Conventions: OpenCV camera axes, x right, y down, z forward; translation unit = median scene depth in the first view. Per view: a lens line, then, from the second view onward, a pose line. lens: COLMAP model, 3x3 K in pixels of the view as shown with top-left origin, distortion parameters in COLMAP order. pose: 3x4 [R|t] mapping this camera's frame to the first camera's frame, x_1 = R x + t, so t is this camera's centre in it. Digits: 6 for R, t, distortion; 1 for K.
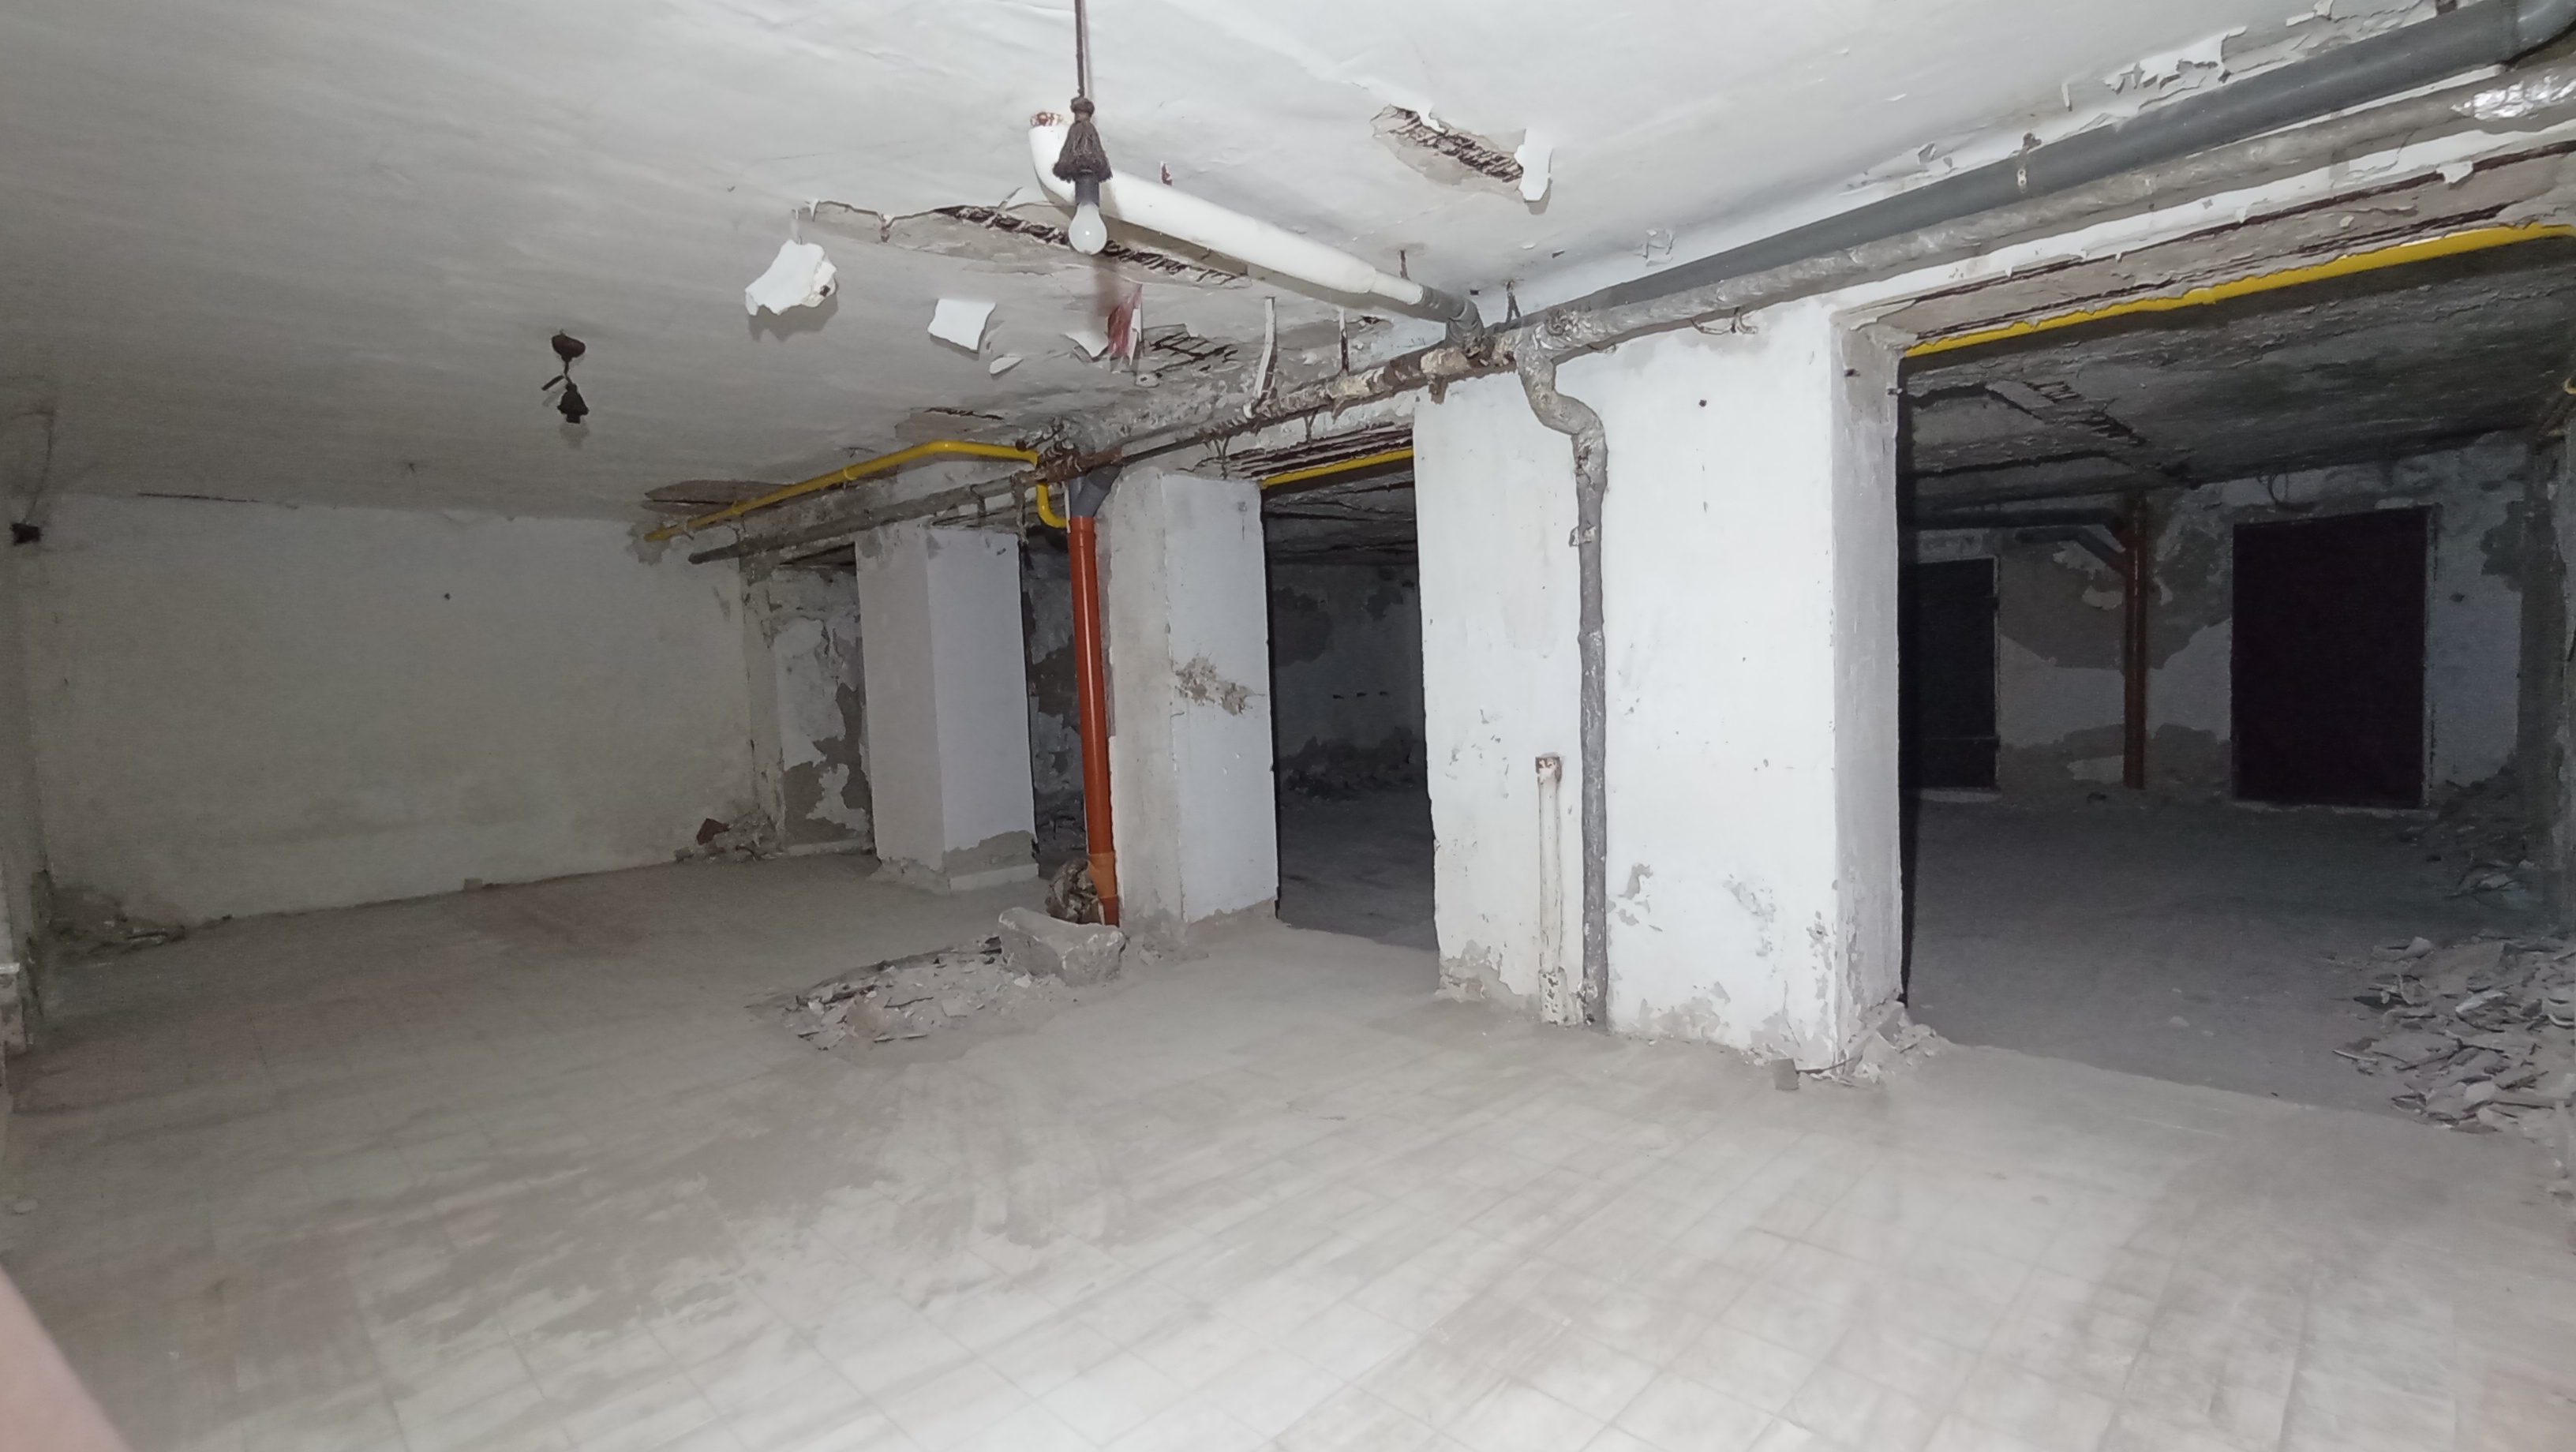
lens RADIAL K [[1167.5, 0, 1296.9], [0, 1167.5, 735.9], [0, 0, 1]] dist [-0.045917, 0.040464]
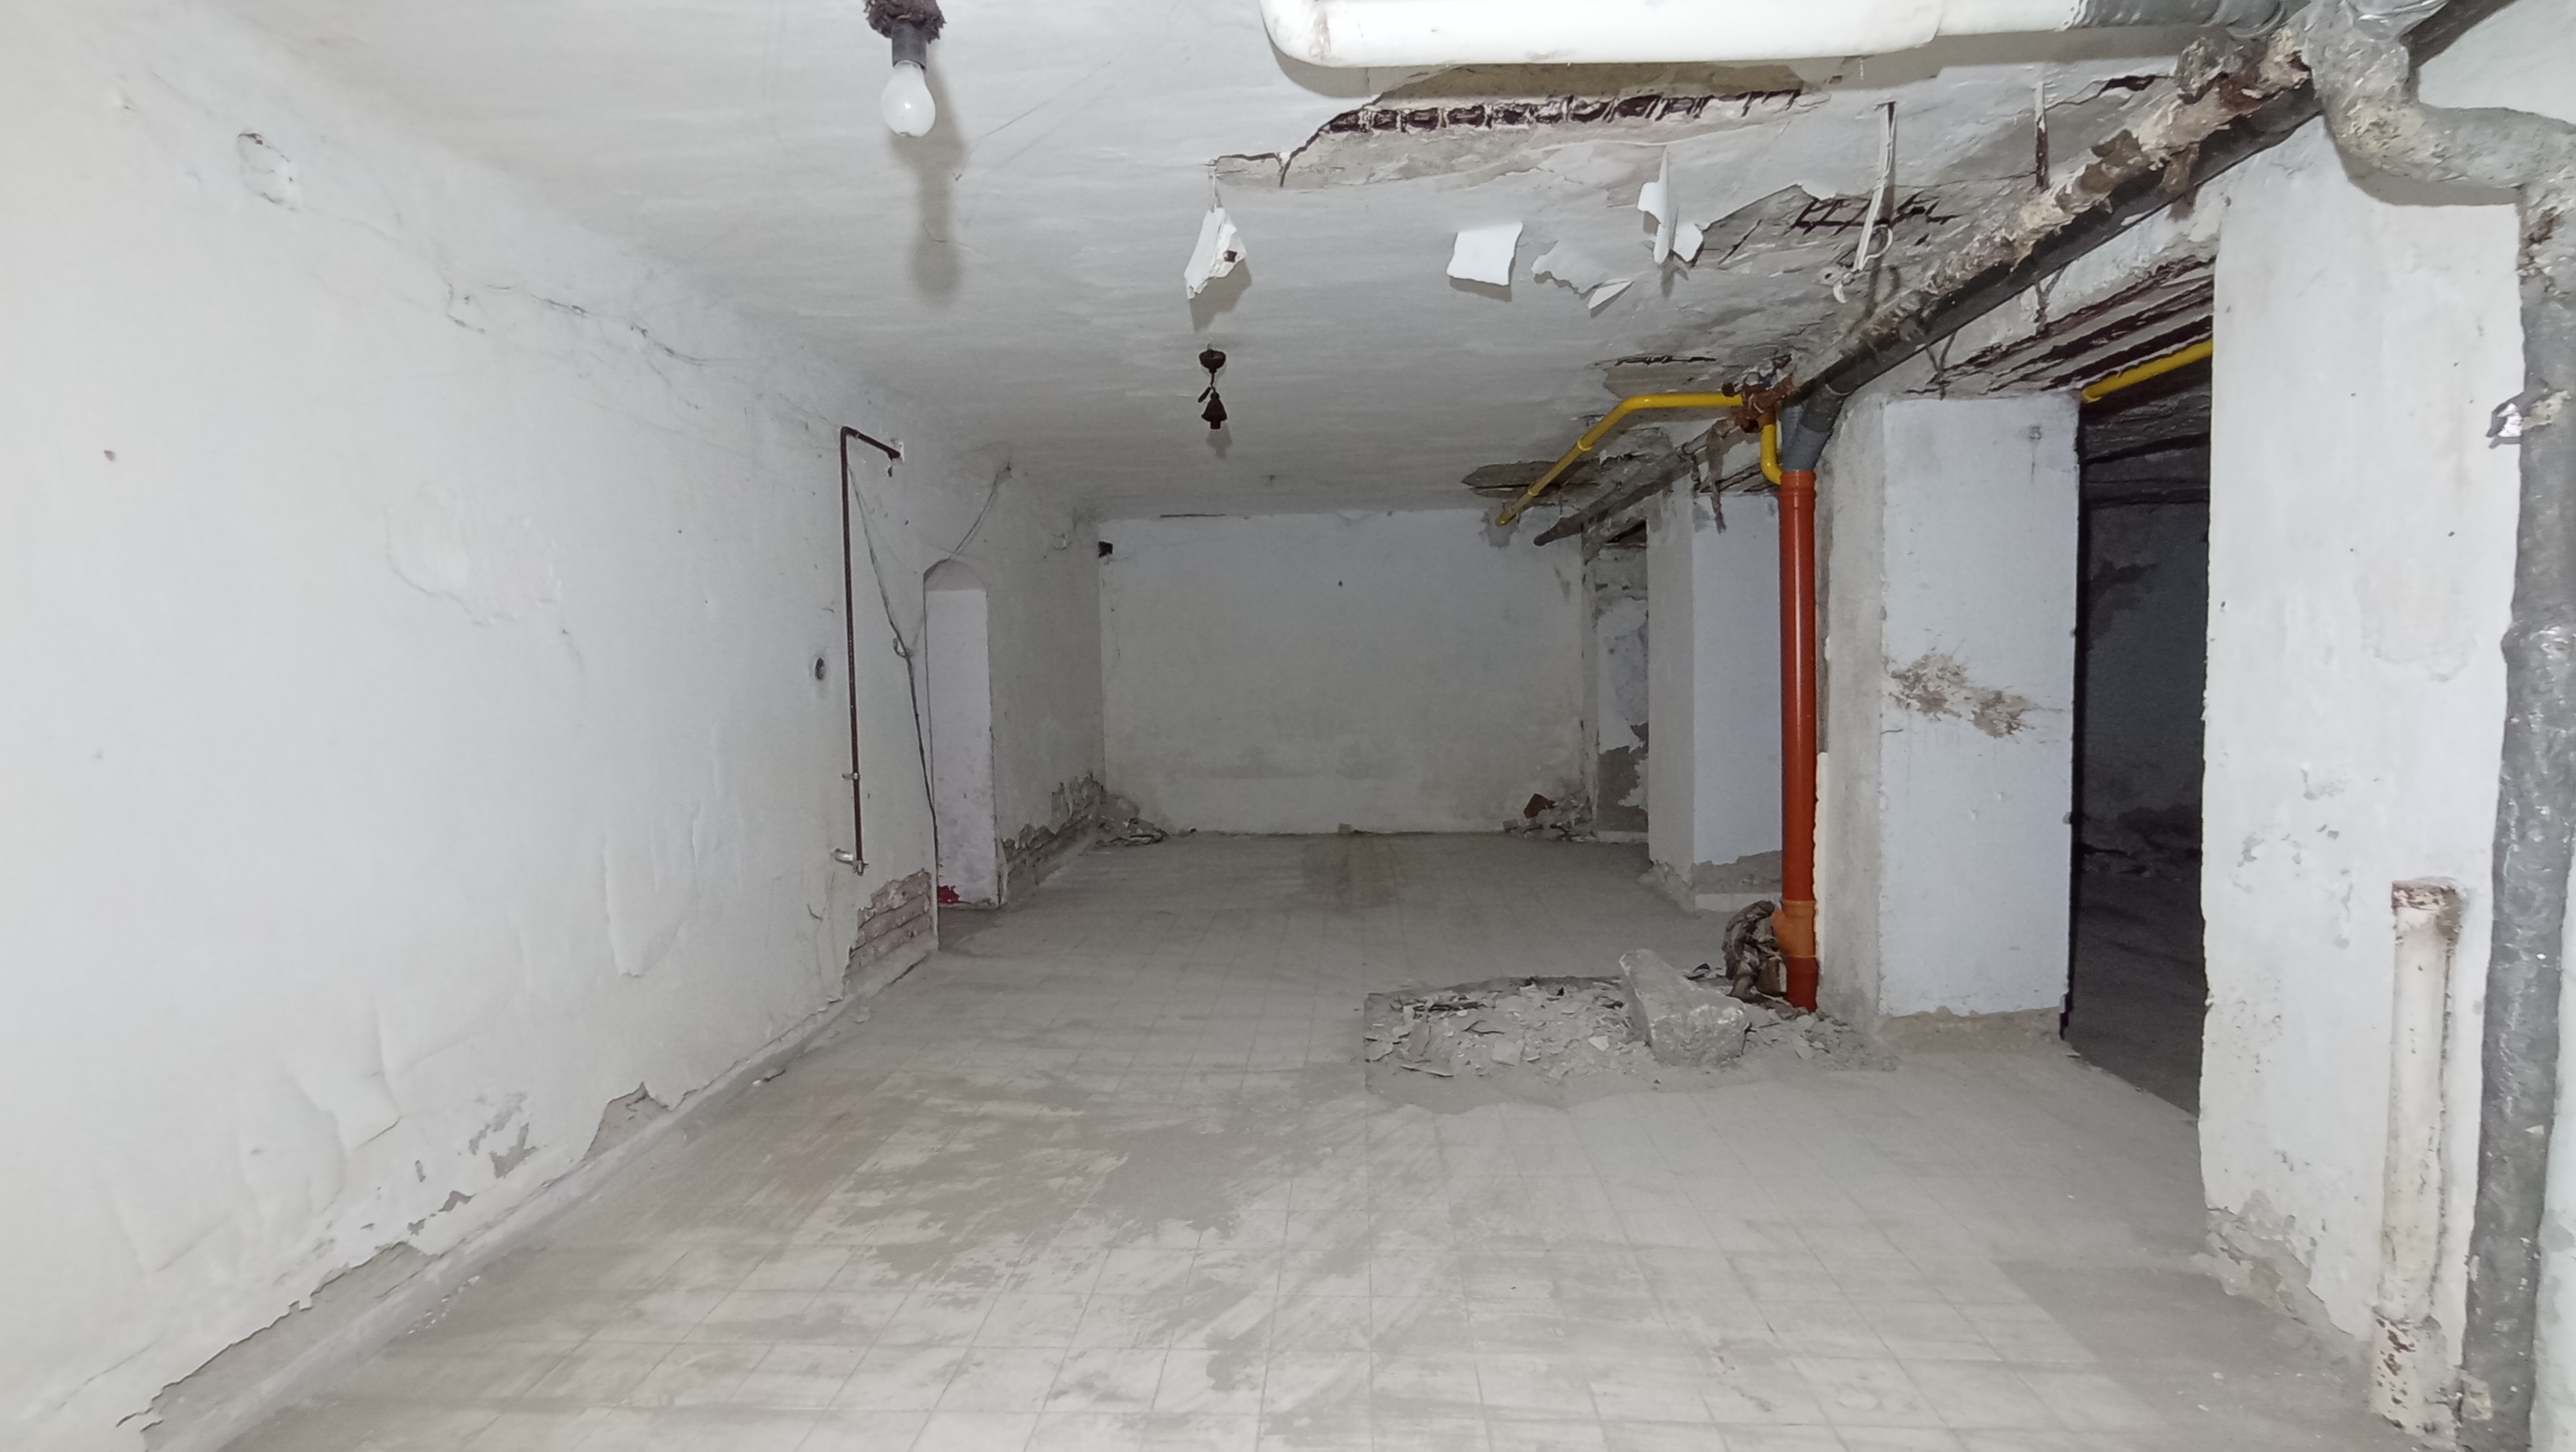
lens RADIAL K [[1167.5, 0, 1296.9], [0, 1167.5, 735.9], [0, 0, 1]] dist [-0.045917, 0.040464]
pose [[0.664788, 0.073944, -0.743363, 0.213486], [-0.056201, 0.997220, 0.048935, -0.034219], [0.744915, 0.009246, 0.667095, 0.271635]]
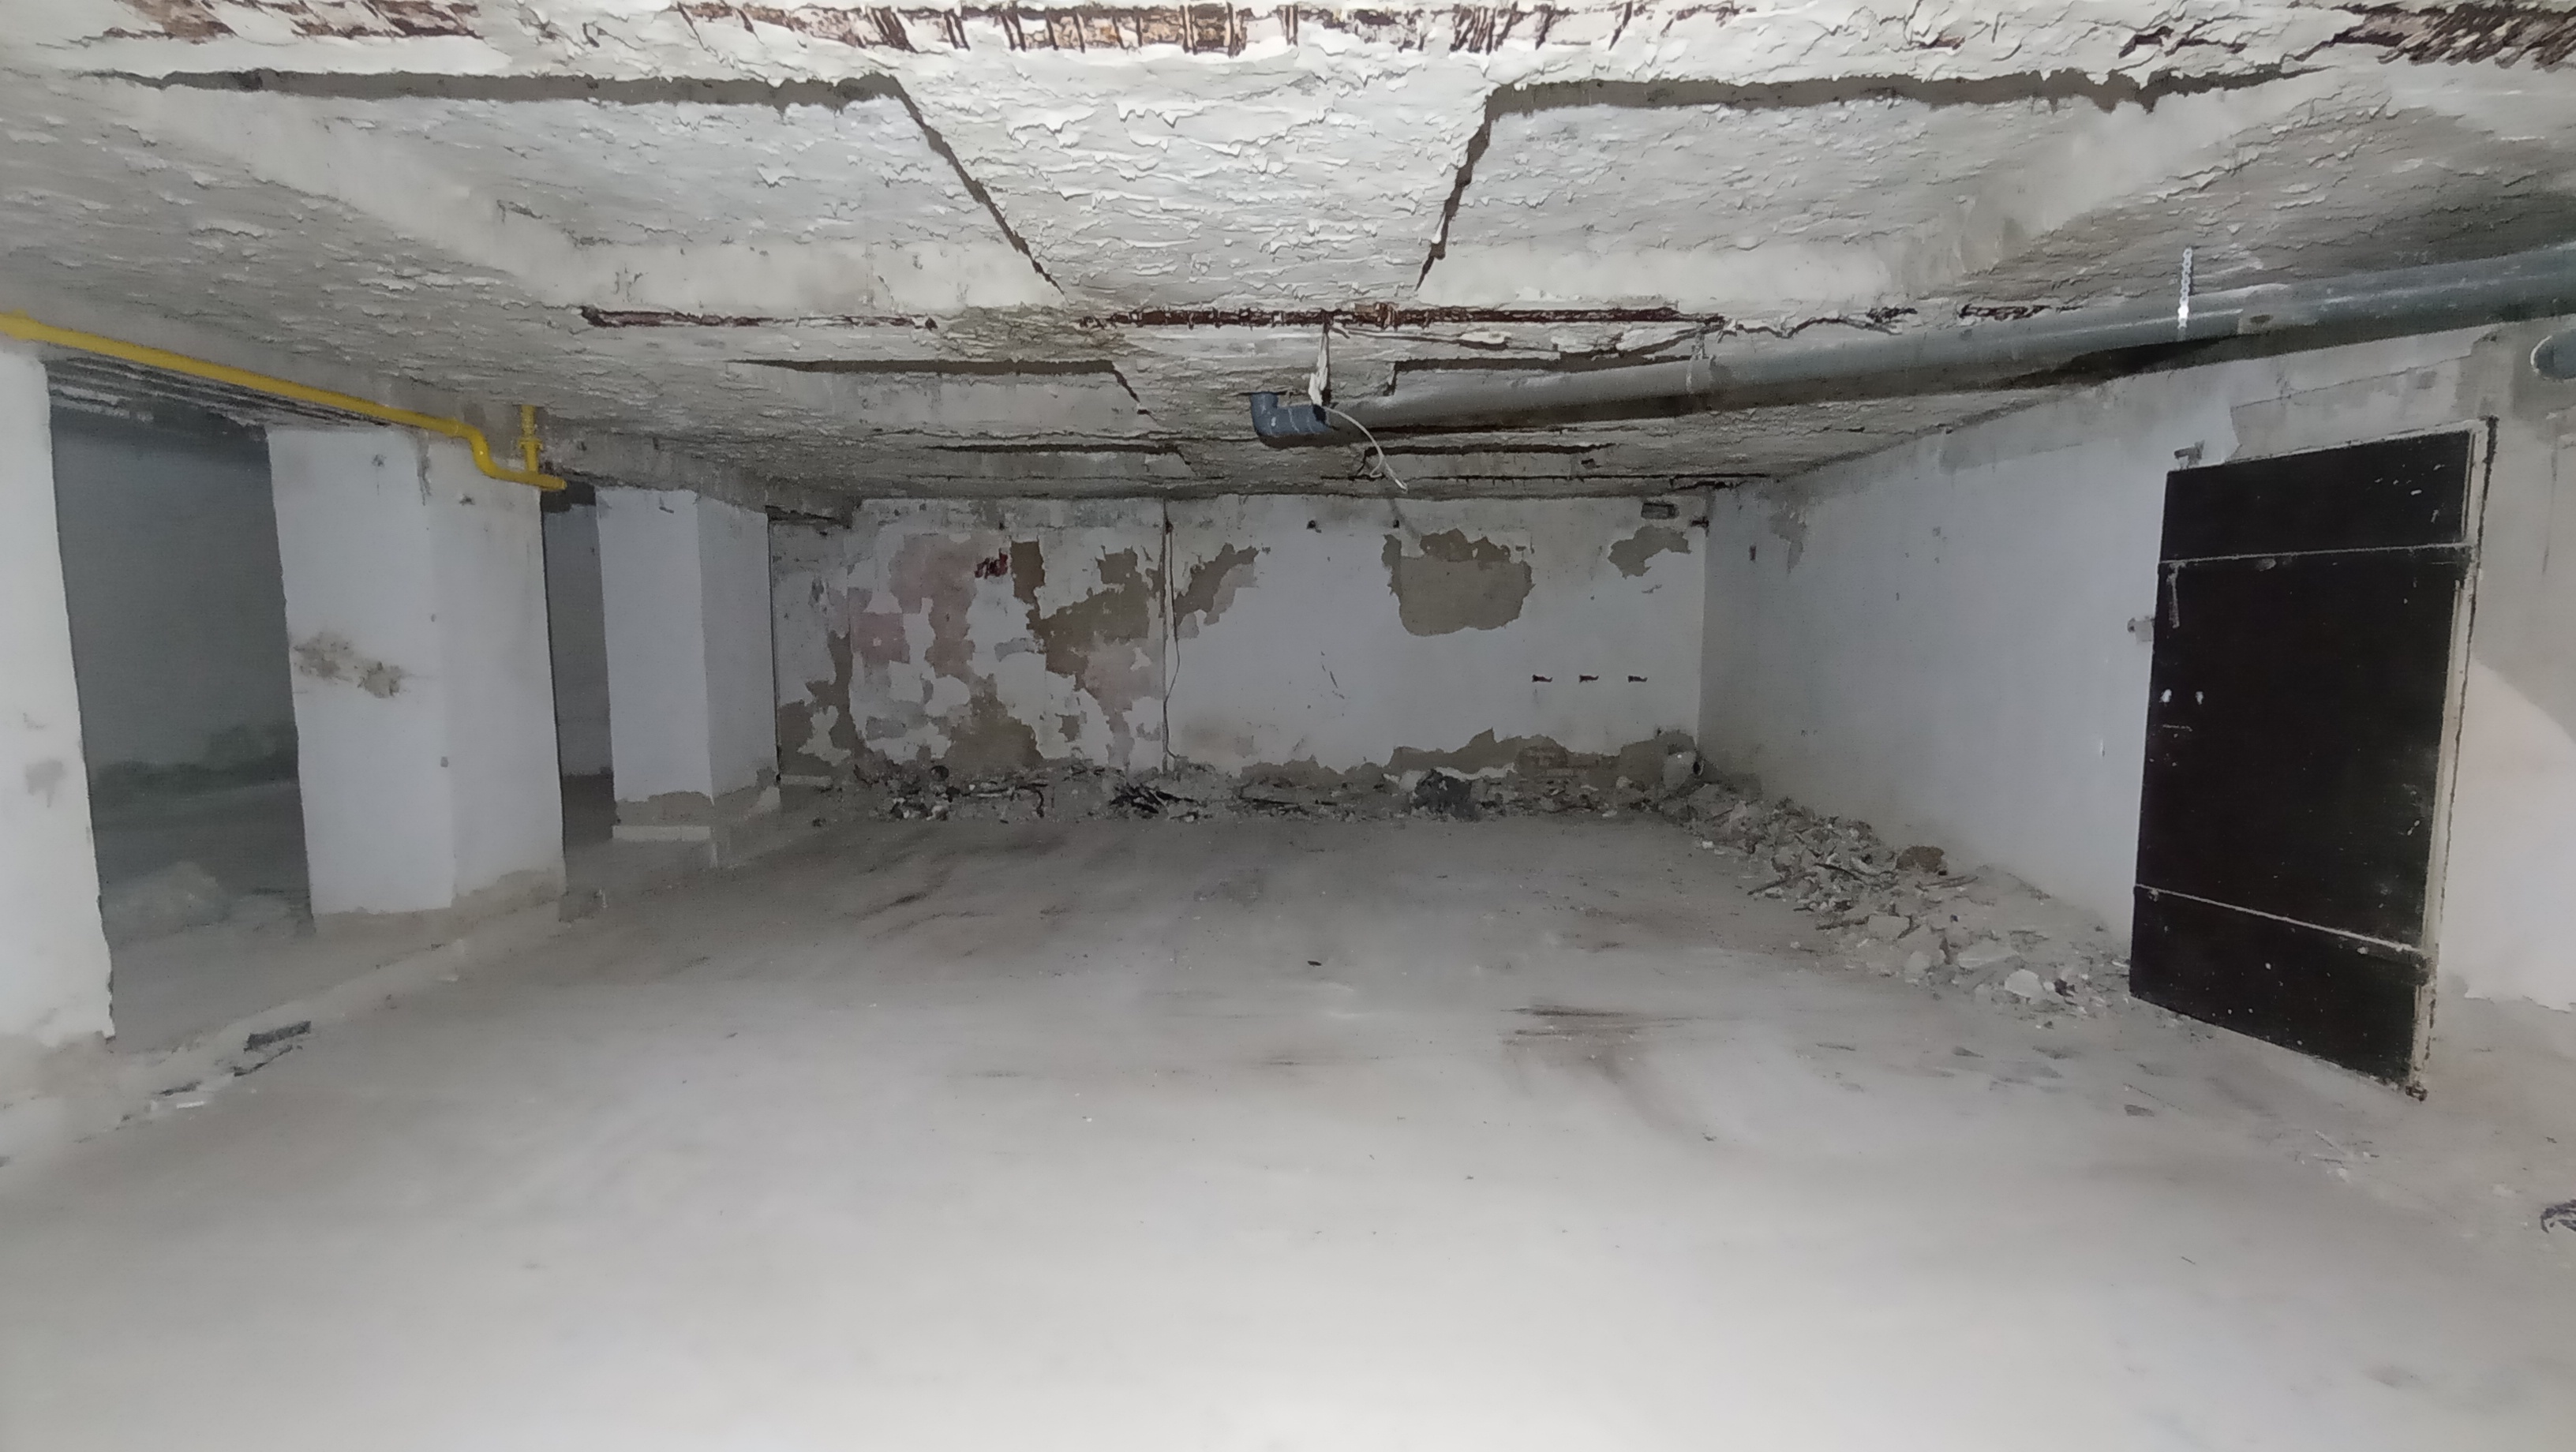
lens RADIAL K [[1167.5, 0, 1296.9], [0, 1167.5, 735.9], [0, 0, 1]] dist [-0.045917, 0.040464]
pose [[0.683388, 0.118118, -0.720437, 1.256323], [-0.076732, 0.992980, 0.090017, -0.144391], [0.726012, -0.006236, 0.687654, 1.067202]]
